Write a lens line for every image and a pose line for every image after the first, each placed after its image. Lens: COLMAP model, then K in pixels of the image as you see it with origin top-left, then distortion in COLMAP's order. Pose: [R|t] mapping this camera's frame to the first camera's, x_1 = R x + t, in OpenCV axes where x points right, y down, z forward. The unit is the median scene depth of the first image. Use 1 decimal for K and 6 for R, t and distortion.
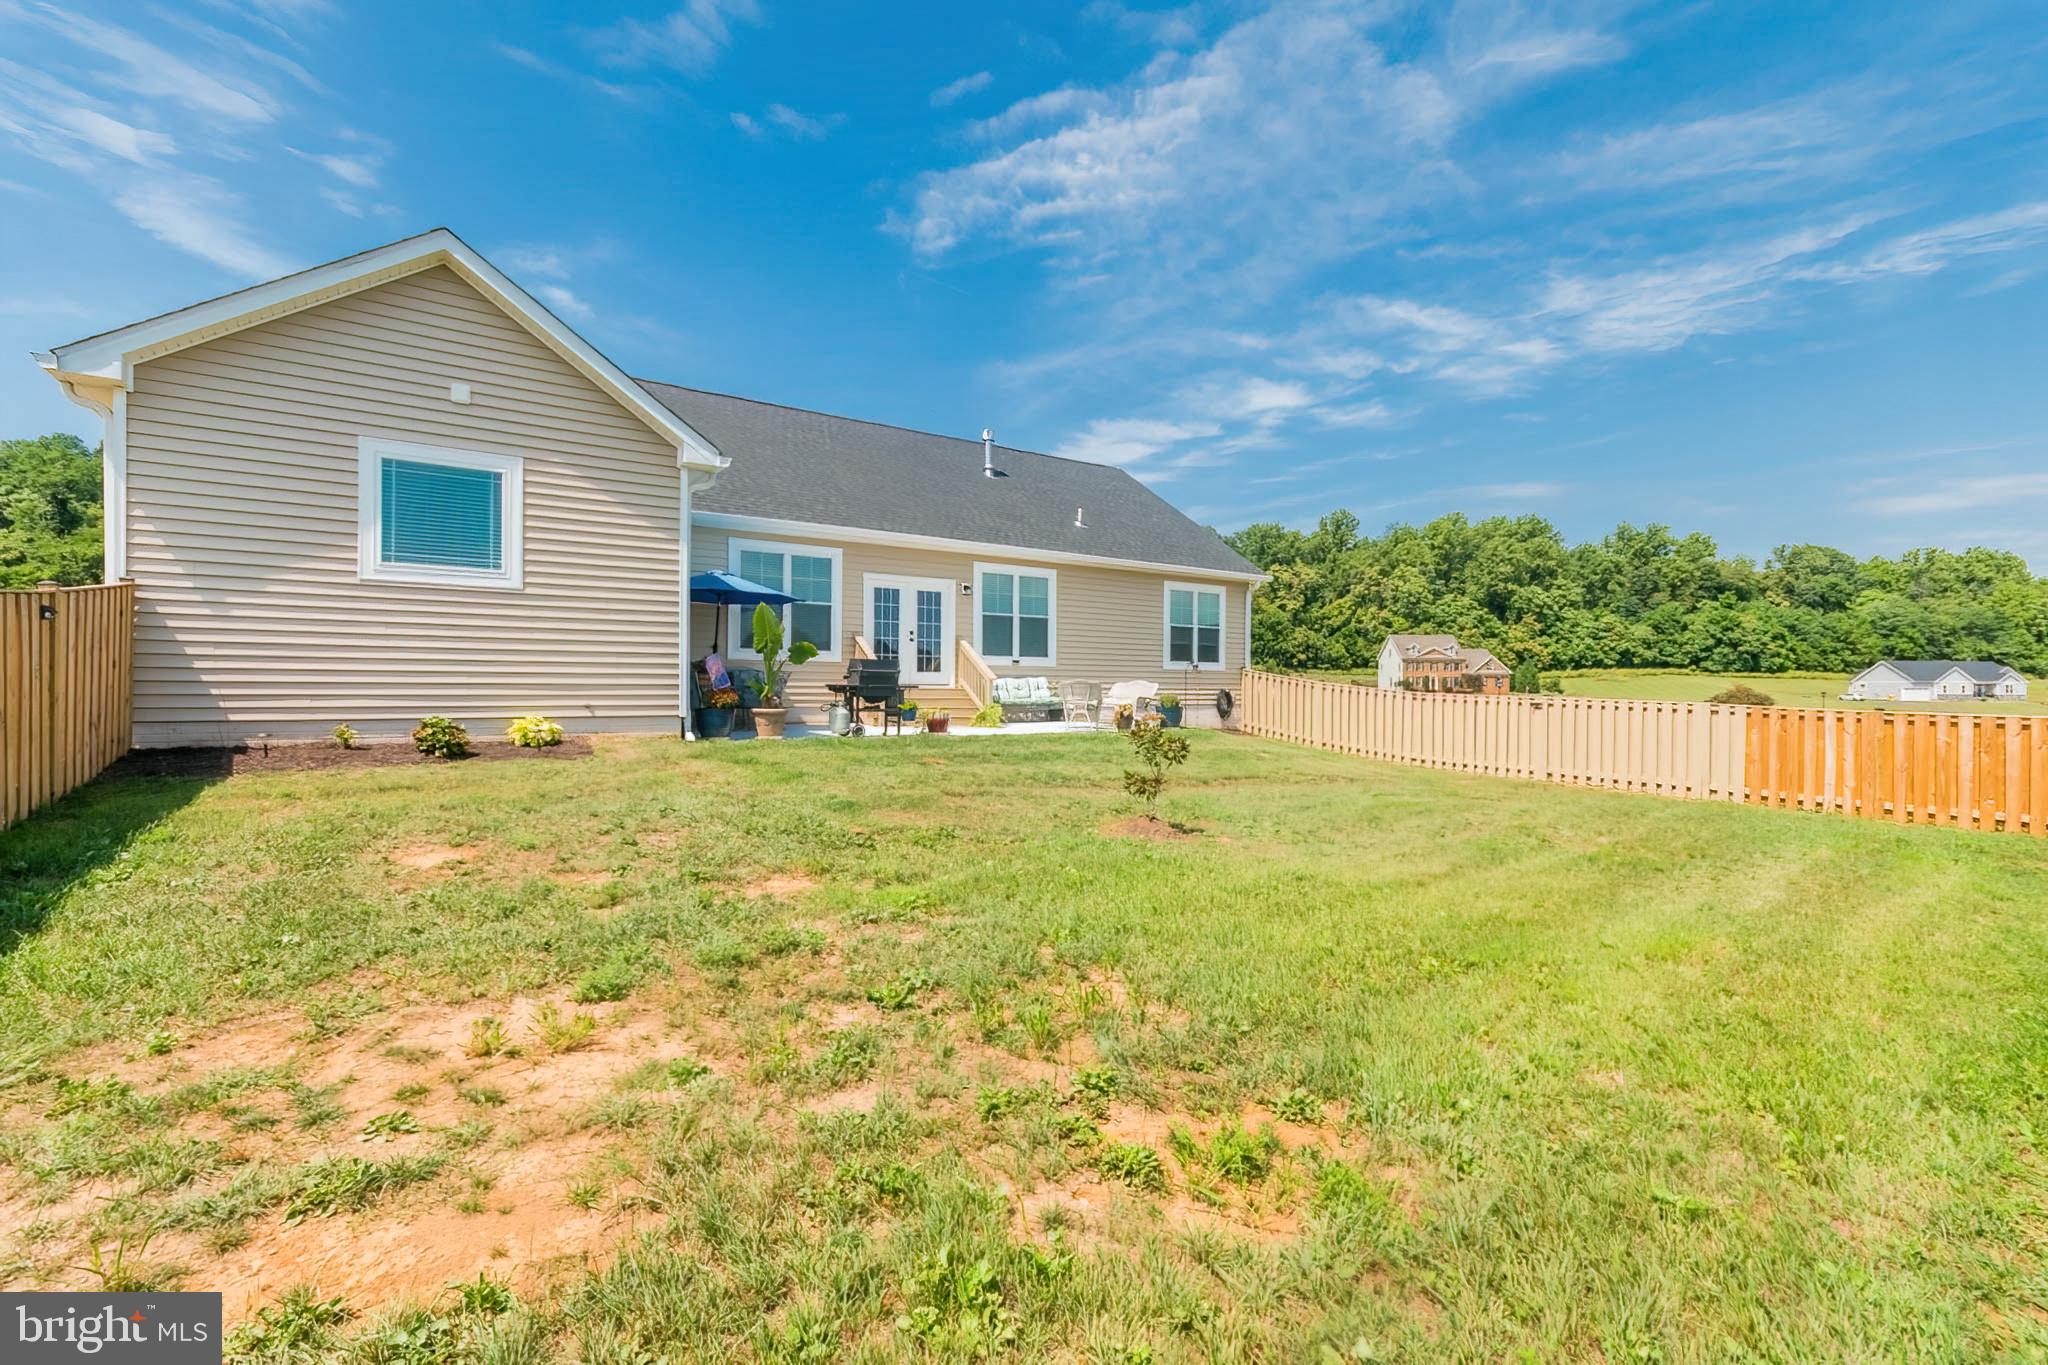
lens RADIAL K [[903.5, 0, 1052.0], [0, 903.5, 696.4], [0, 0, 1]] dist [0.000426, 0.000219]
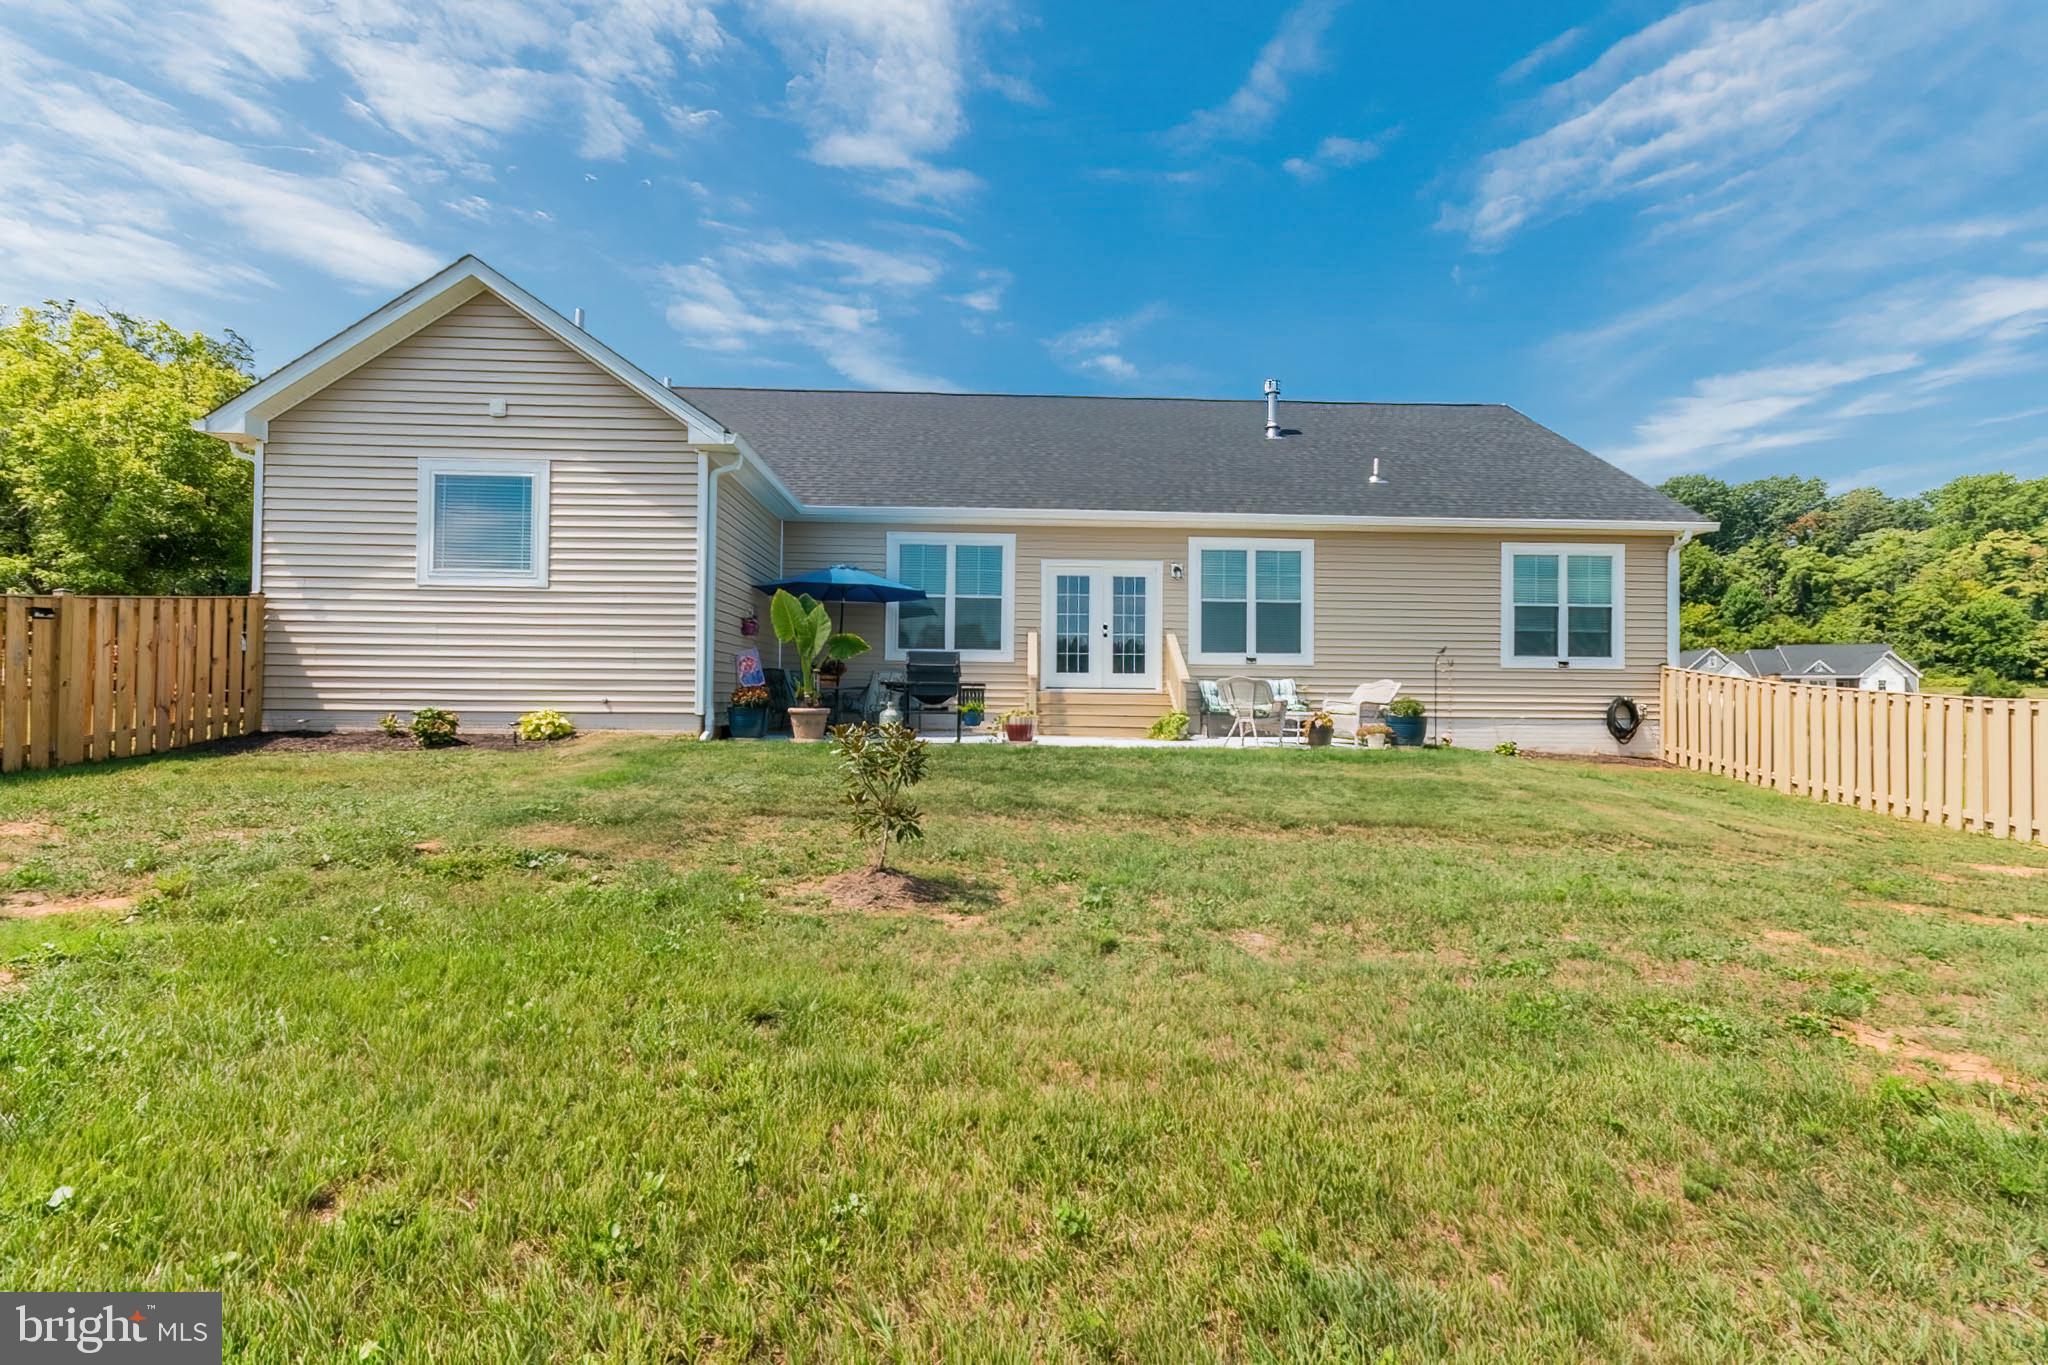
lens RADIAL K [[925.5, 0, 1024.0], [0, 925.5, 682.5], [0, 0, 1]] dist [0.002342, 0.000352]
pose [[0.837944, -0.011798, -0.545628, 0.248373], [-0.009016, 0.999331, -0.035455, 0.012530], [0.545681, 0.034628, 0.837277, 0.234216]]
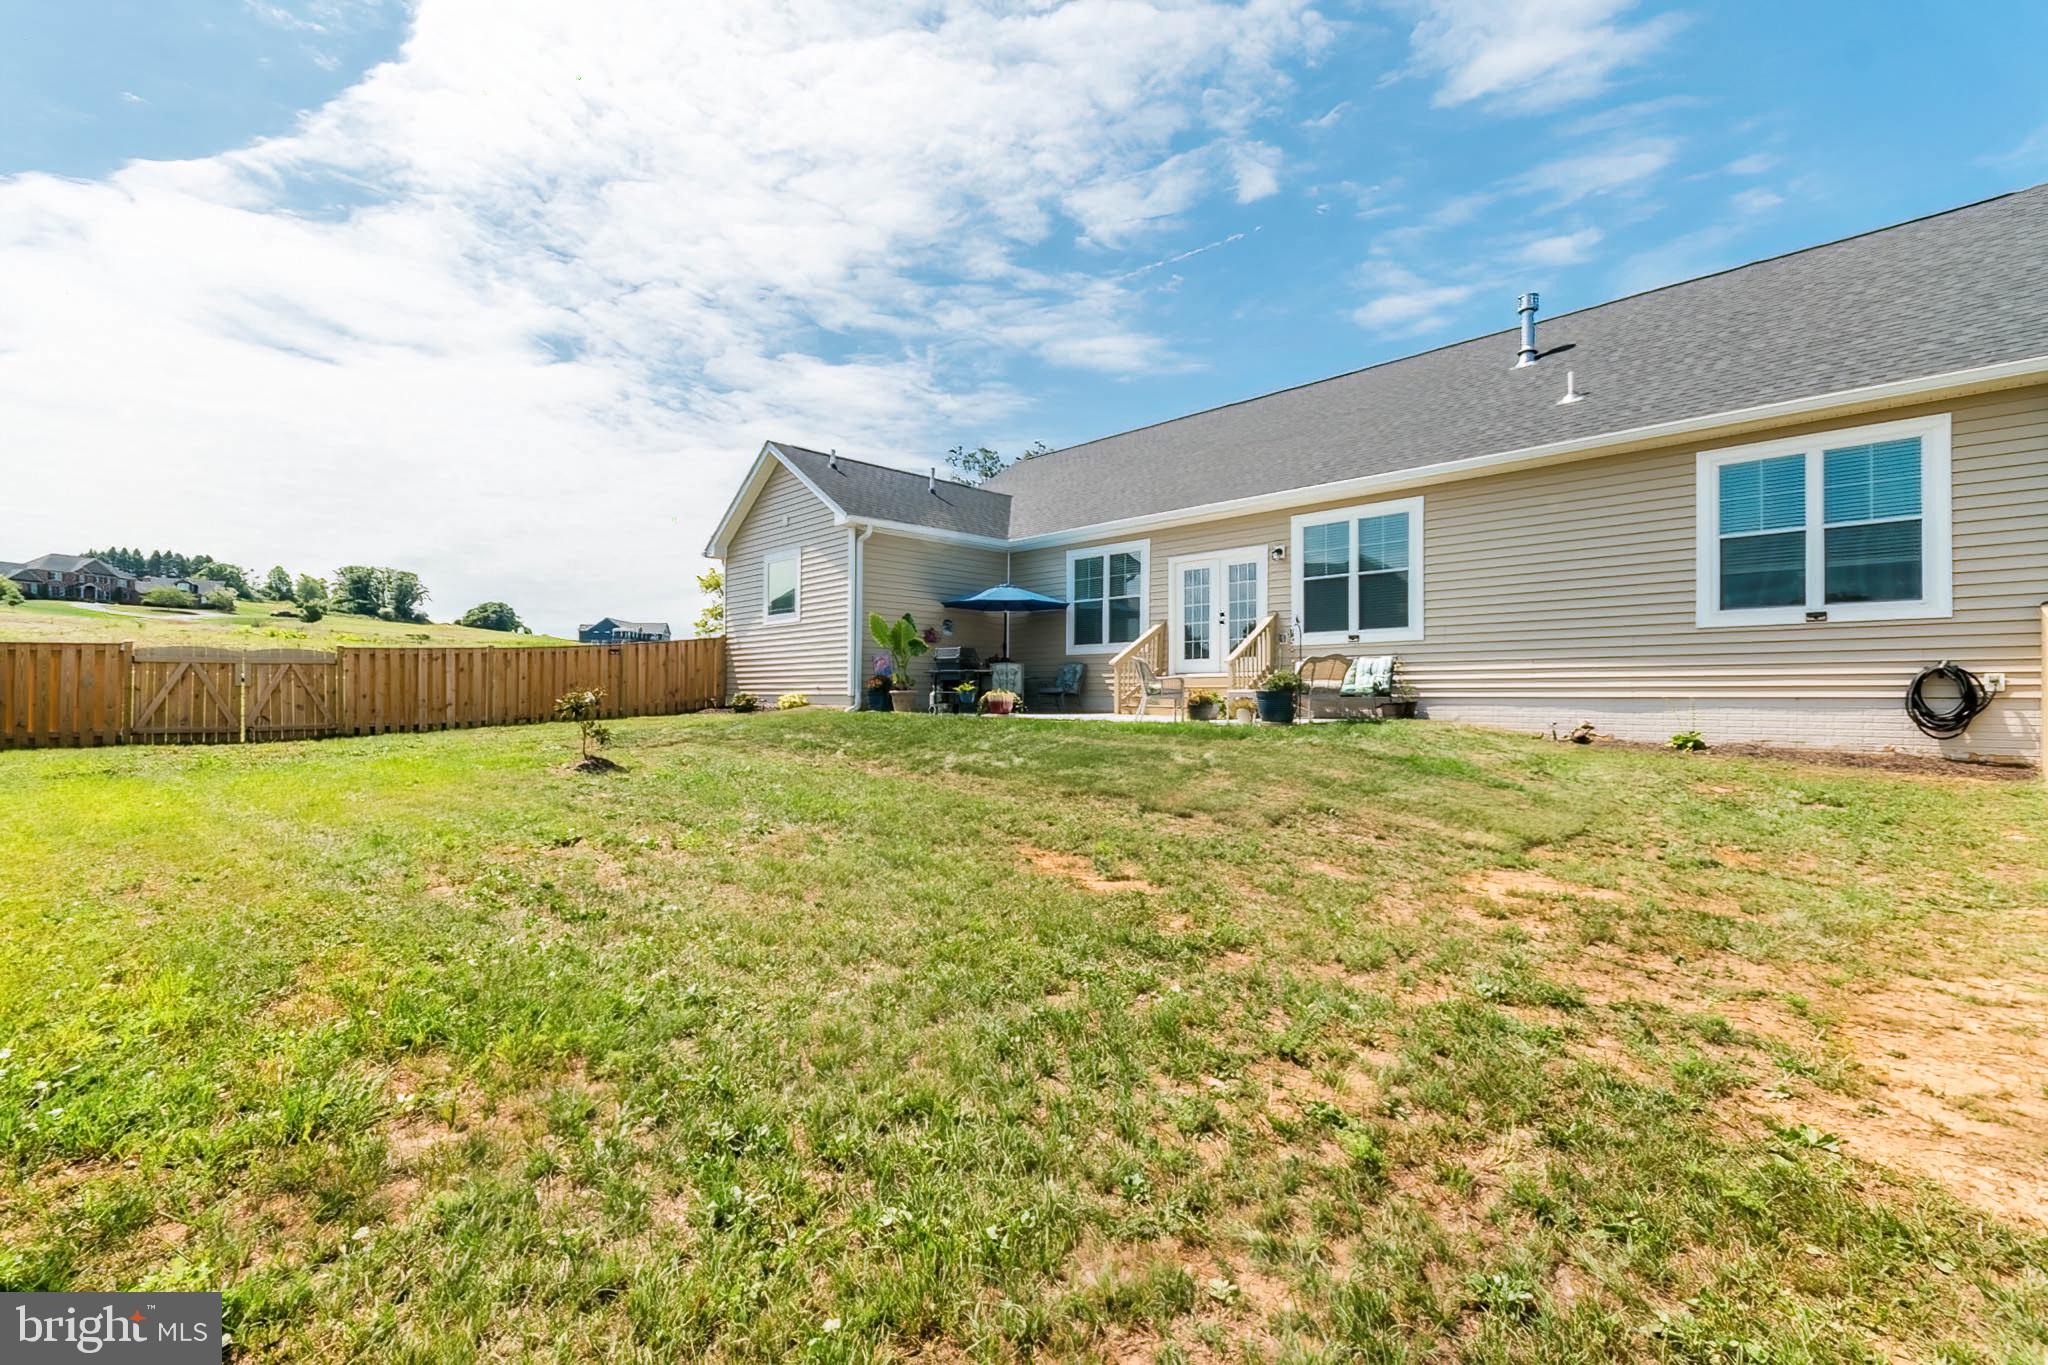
lens RADIAL K [[925.5, 0, 1024.0], [0, 925.5, 682.5], [0, 0, 1]] dist [0.002342, 0.000352]
pose [[0.137041, -0.007216, -0.990539, 0.709564], [0.008000, 0.999949, -0.006178, 0.000553], [0.990533, -0.007078, 0.137092, 0.671943]]
